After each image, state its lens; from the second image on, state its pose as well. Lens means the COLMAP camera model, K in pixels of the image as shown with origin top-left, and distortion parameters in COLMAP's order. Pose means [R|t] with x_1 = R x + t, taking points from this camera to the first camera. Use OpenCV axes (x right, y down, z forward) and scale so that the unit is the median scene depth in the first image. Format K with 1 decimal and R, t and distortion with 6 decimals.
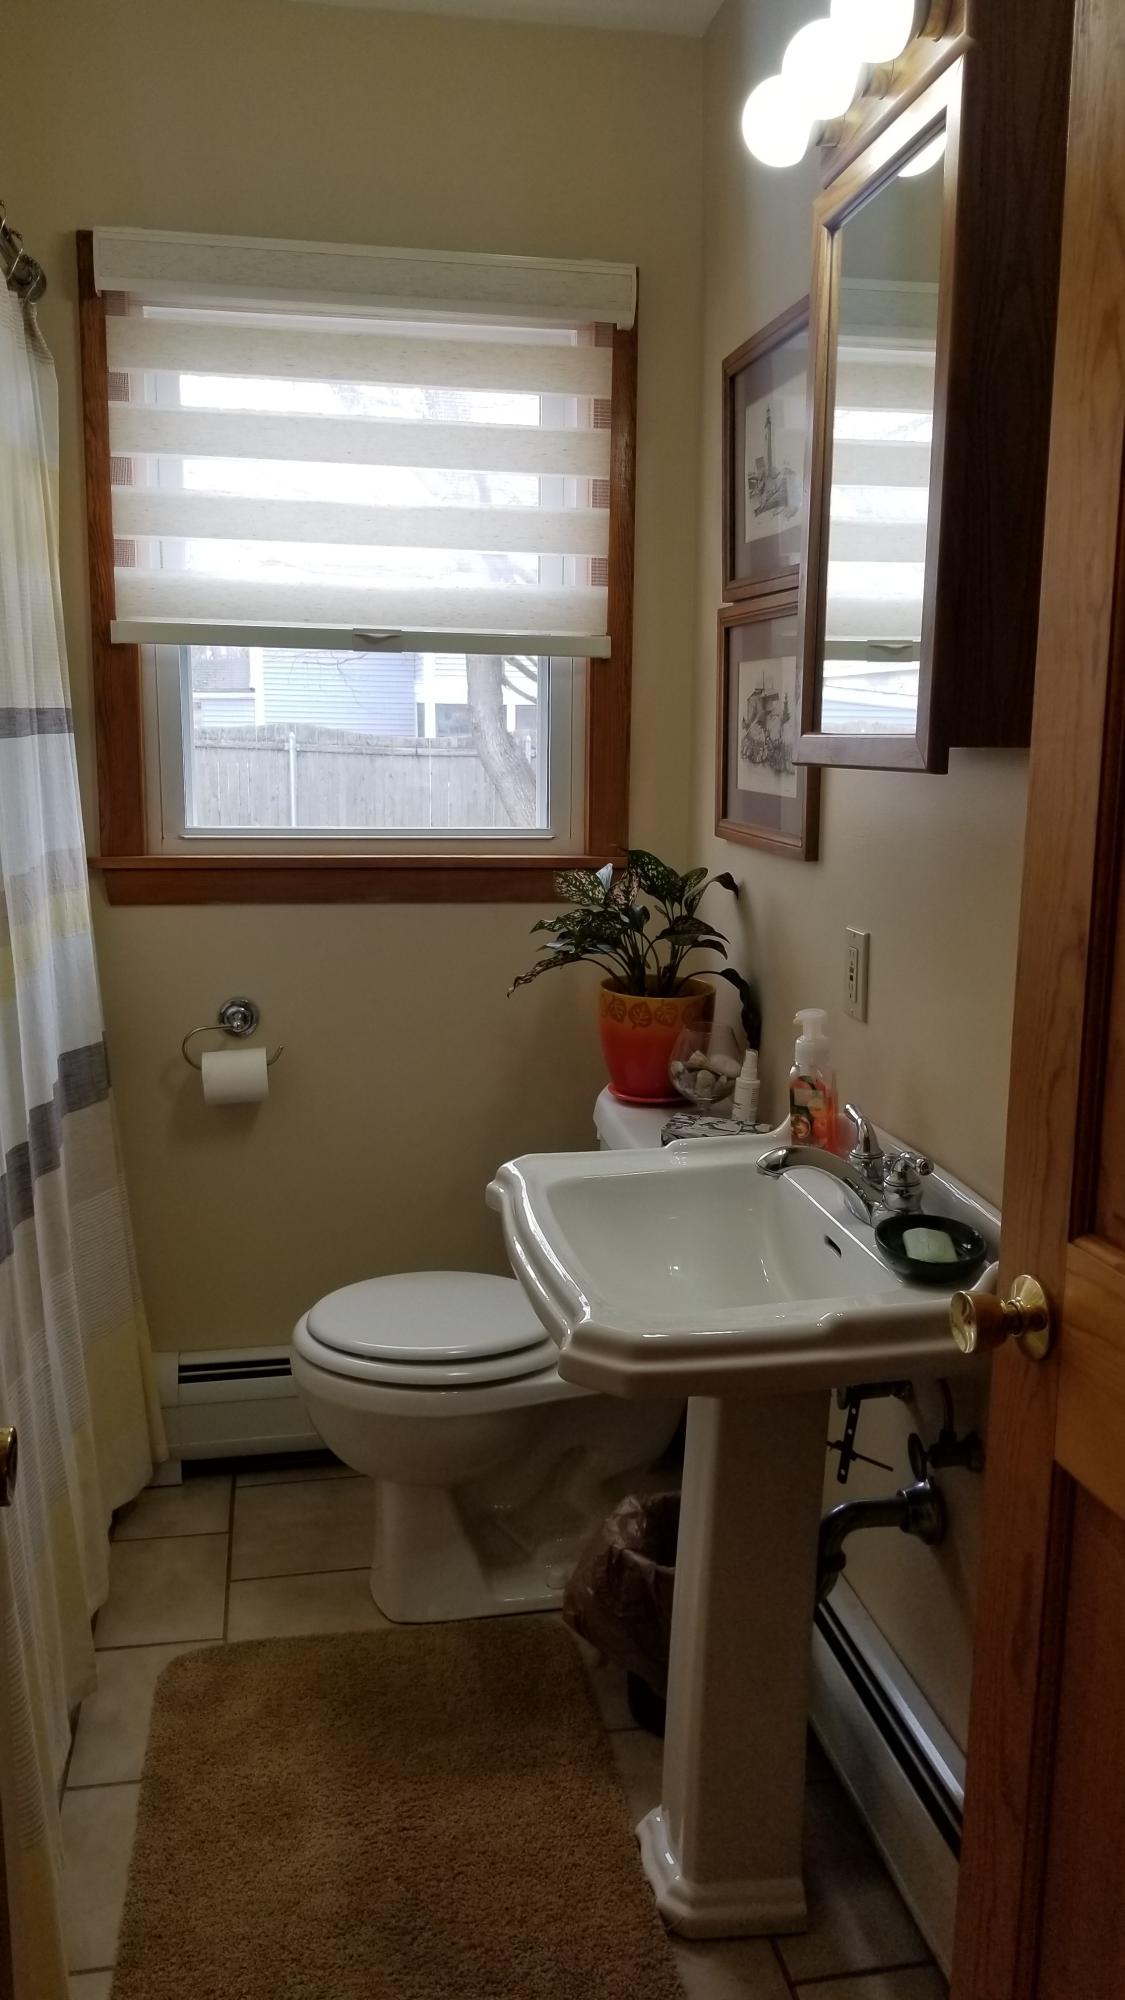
lens RADIAL K [[1558.6, 0, 562.5], [0, 1558.6, 1000.0], [0, 0, 1]] dist [0.079680, -0.139229]
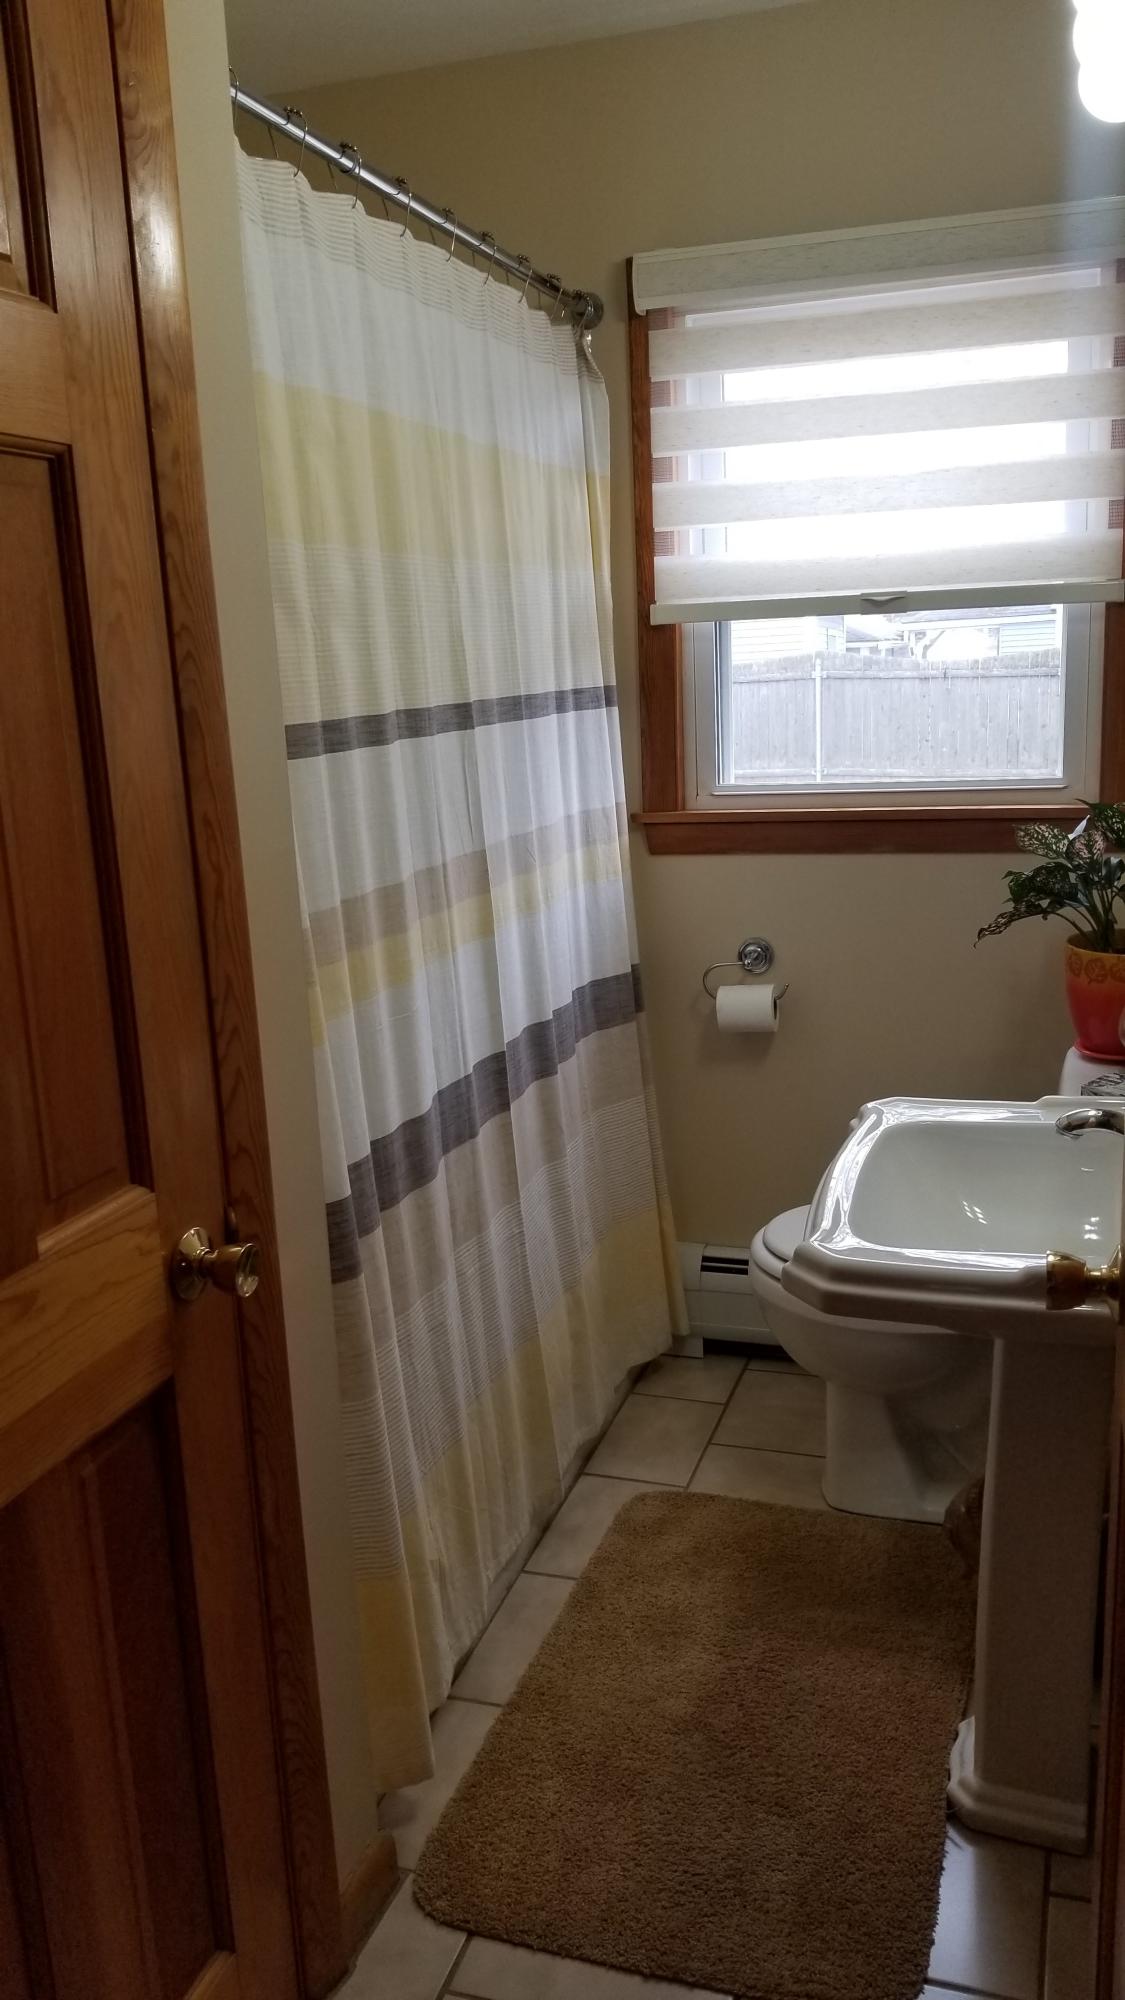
lens RADIAL K [[1530.1, 0, 567.0], [0, 1530.1, 1023.7], [0, 0, 1]] dist [0.093460, -0.178275]
pose [[0.877703, 0.060628, -0.475354, 0.217391], [-0.030502, 0.997021, 0.070844, -0.015352], [0.478233, -0.047680, 0.876938, -0.027730]]
